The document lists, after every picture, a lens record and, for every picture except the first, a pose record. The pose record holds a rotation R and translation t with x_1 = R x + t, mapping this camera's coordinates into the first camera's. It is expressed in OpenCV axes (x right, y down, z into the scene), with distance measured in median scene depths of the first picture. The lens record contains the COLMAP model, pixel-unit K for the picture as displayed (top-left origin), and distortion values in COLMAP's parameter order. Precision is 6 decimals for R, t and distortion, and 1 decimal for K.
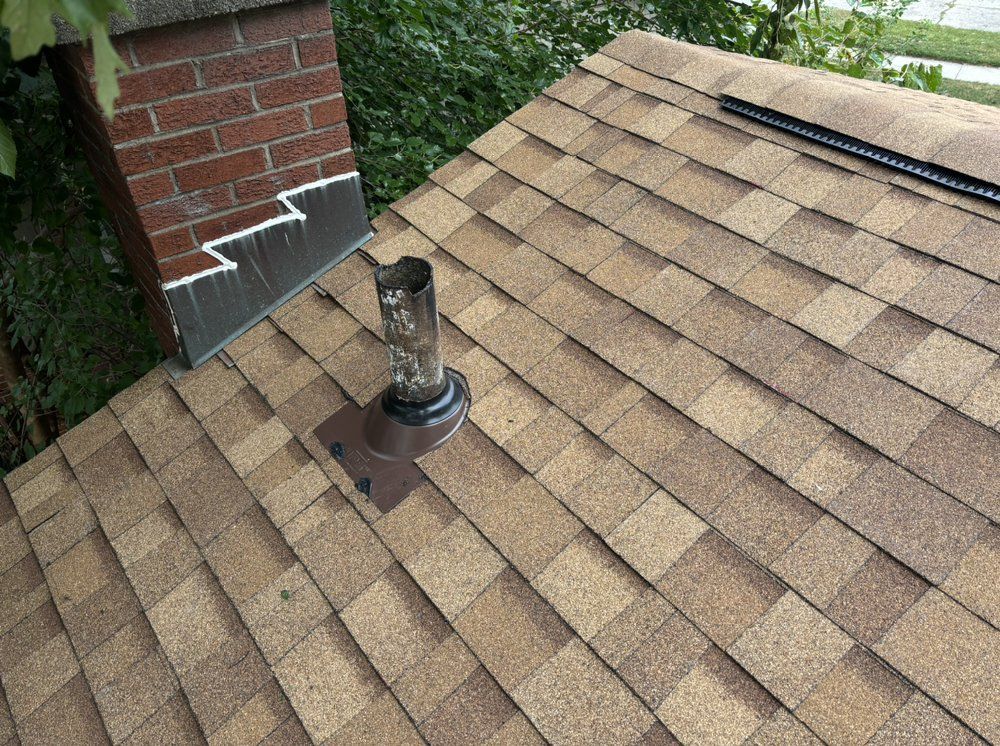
lens RADIAL K [[756.1, 0, 497.6], [0, 756.1, 374.2], [0, 0, 1]] dist [0.039085, -0.033019]
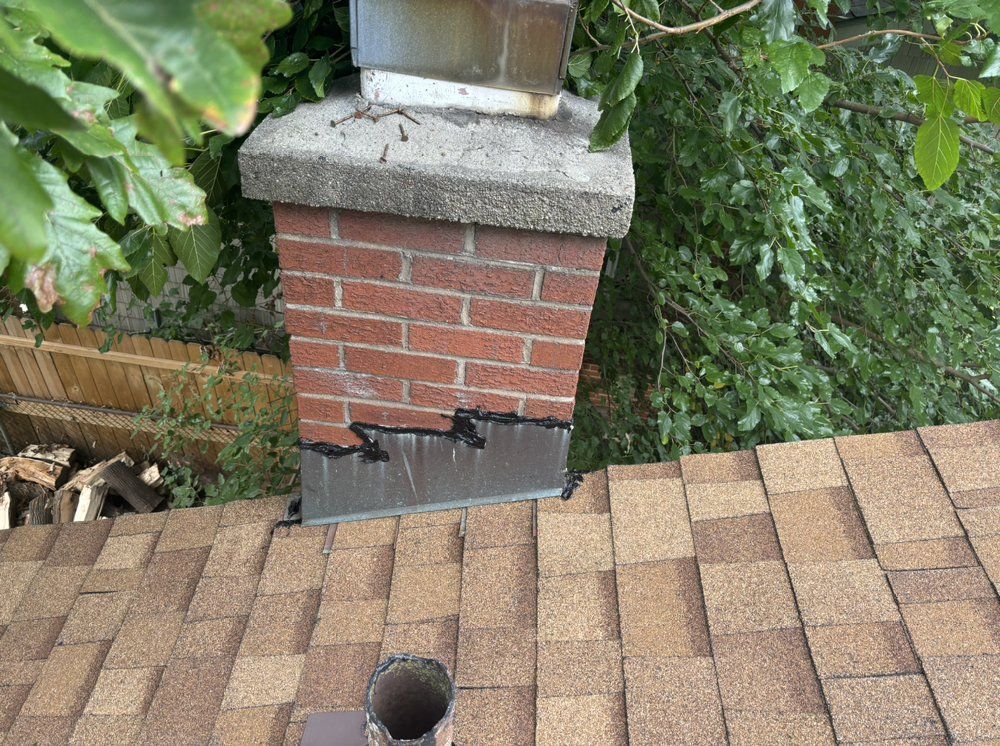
lens RADIAL K [[756.1, 0, 497.7], [0, 756.1, 370.4], [0, 0, 1]] dist [0.039085, -0.033019]
pose [[0.746085, 0.489680, -0.451188, 0.074664], [-0.493957, 0.861427, 0.118110, -0.385107], [0.446501, 0.134748, 0.884579, 0.317341]]
